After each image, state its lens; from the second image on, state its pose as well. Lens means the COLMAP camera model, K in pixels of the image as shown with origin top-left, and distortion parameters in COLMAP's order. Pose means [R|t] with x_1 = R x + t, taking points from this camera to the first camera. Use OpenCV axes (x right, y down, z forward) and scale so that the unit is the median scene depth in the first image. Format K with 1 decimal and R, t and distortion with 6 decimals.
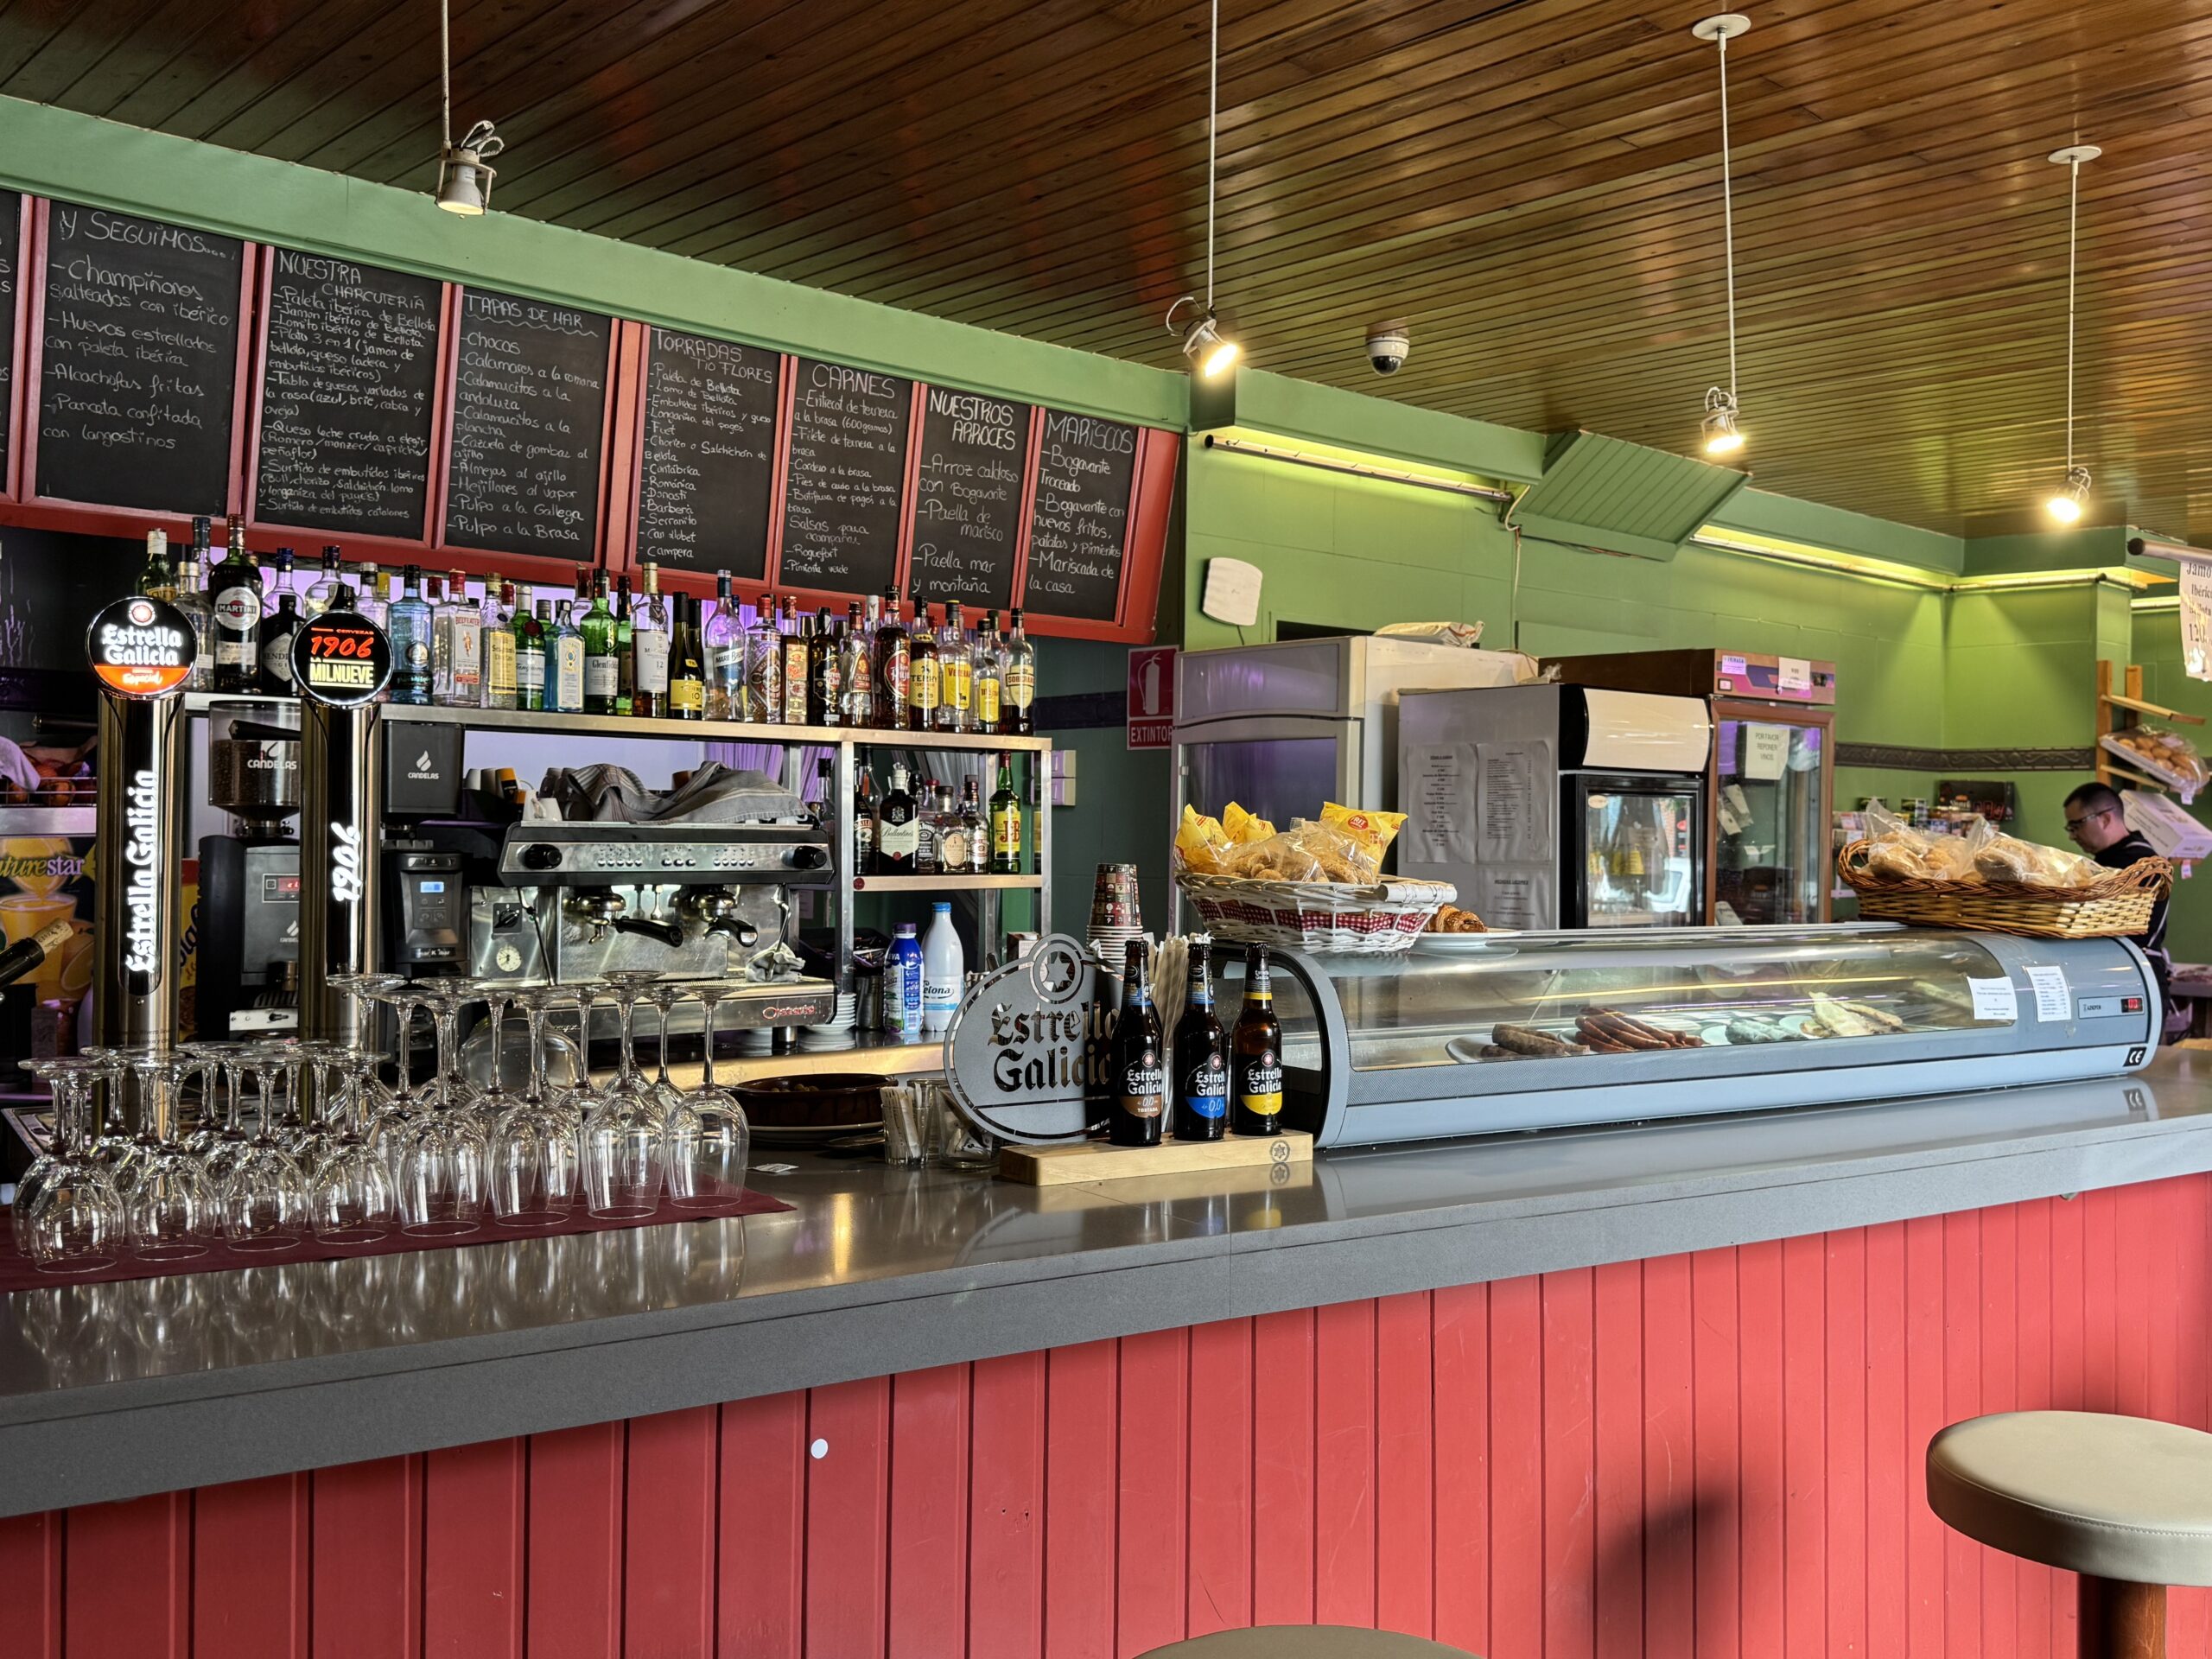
lens RADIAL K [[1954.5, 0, 1132.0], [0, 1954.5, 864.3], [0, 0, 1]] dist [0.125686, -0.229500]
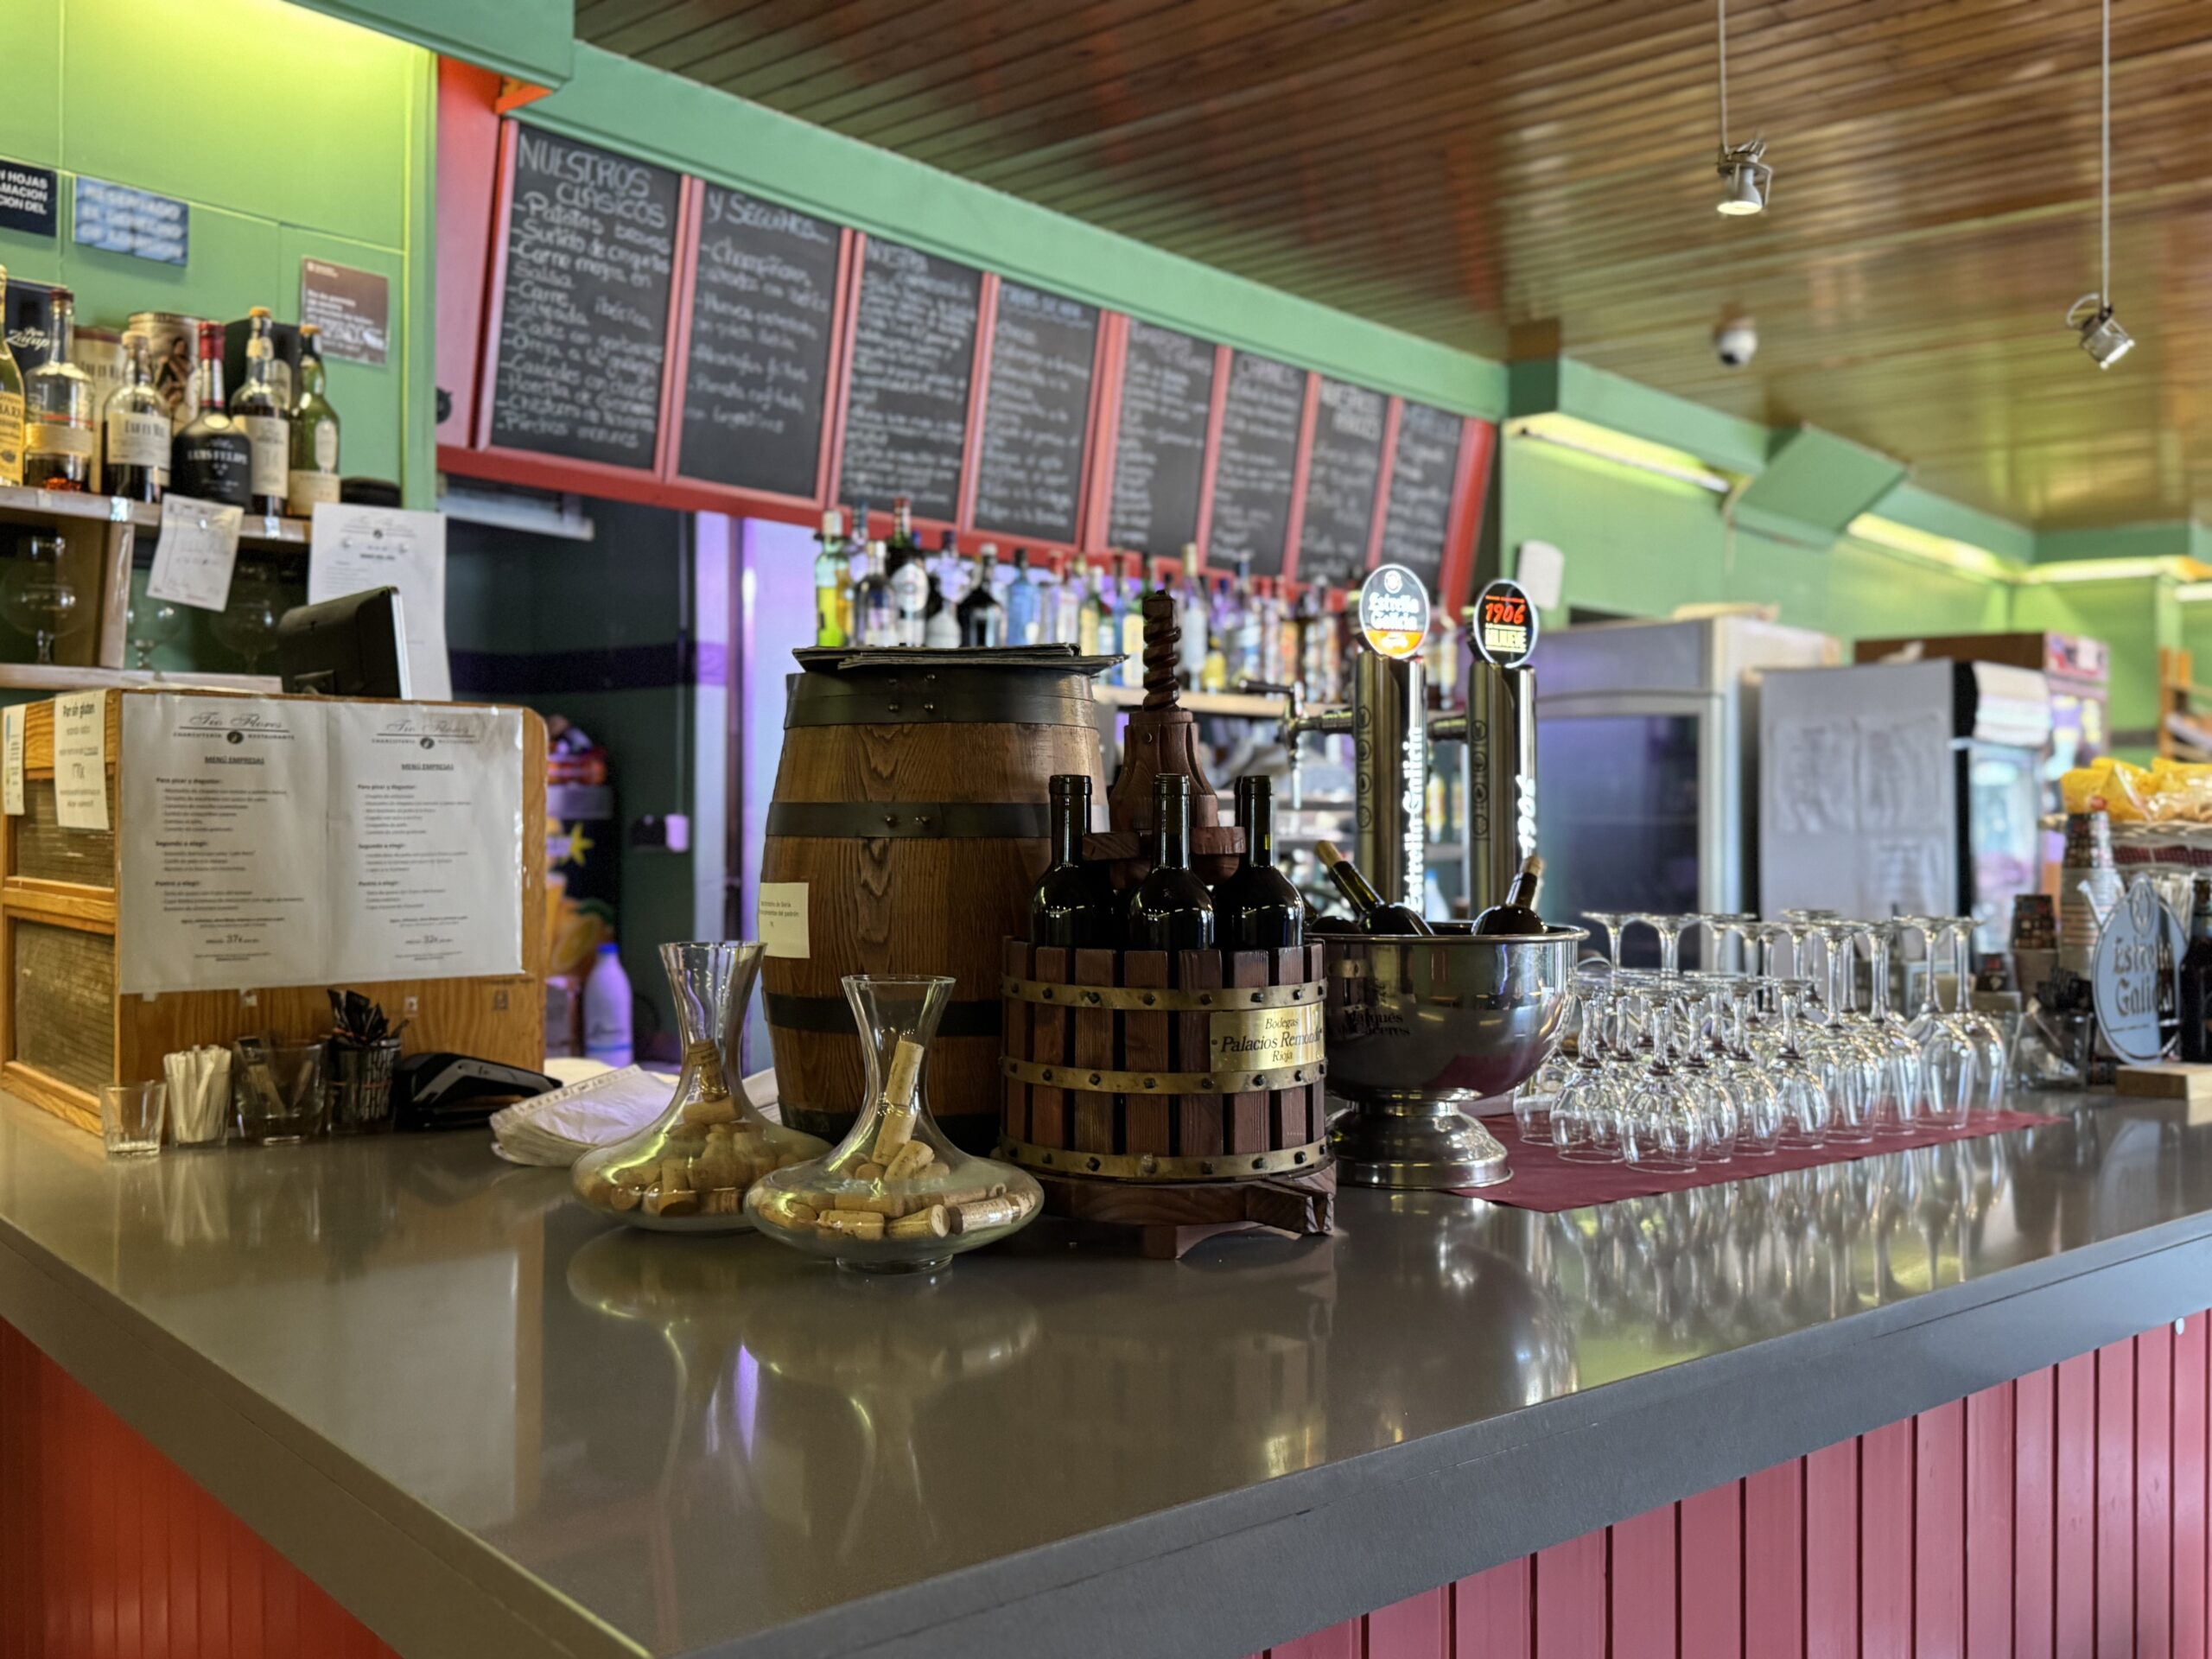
lens RADIAL K [[1954.5, 0, 1117.9], [0, 1954.5, 858.0], [0, 0, 1]] dist [0.125686, -0.229500]
pose [[0.995001, -0.011110, 0.099241, -0.362577], [0.011200, 0.999937, -0.000358, 0.010912], [-0.099231, 0.001468, 0.995063, -0.022782]]
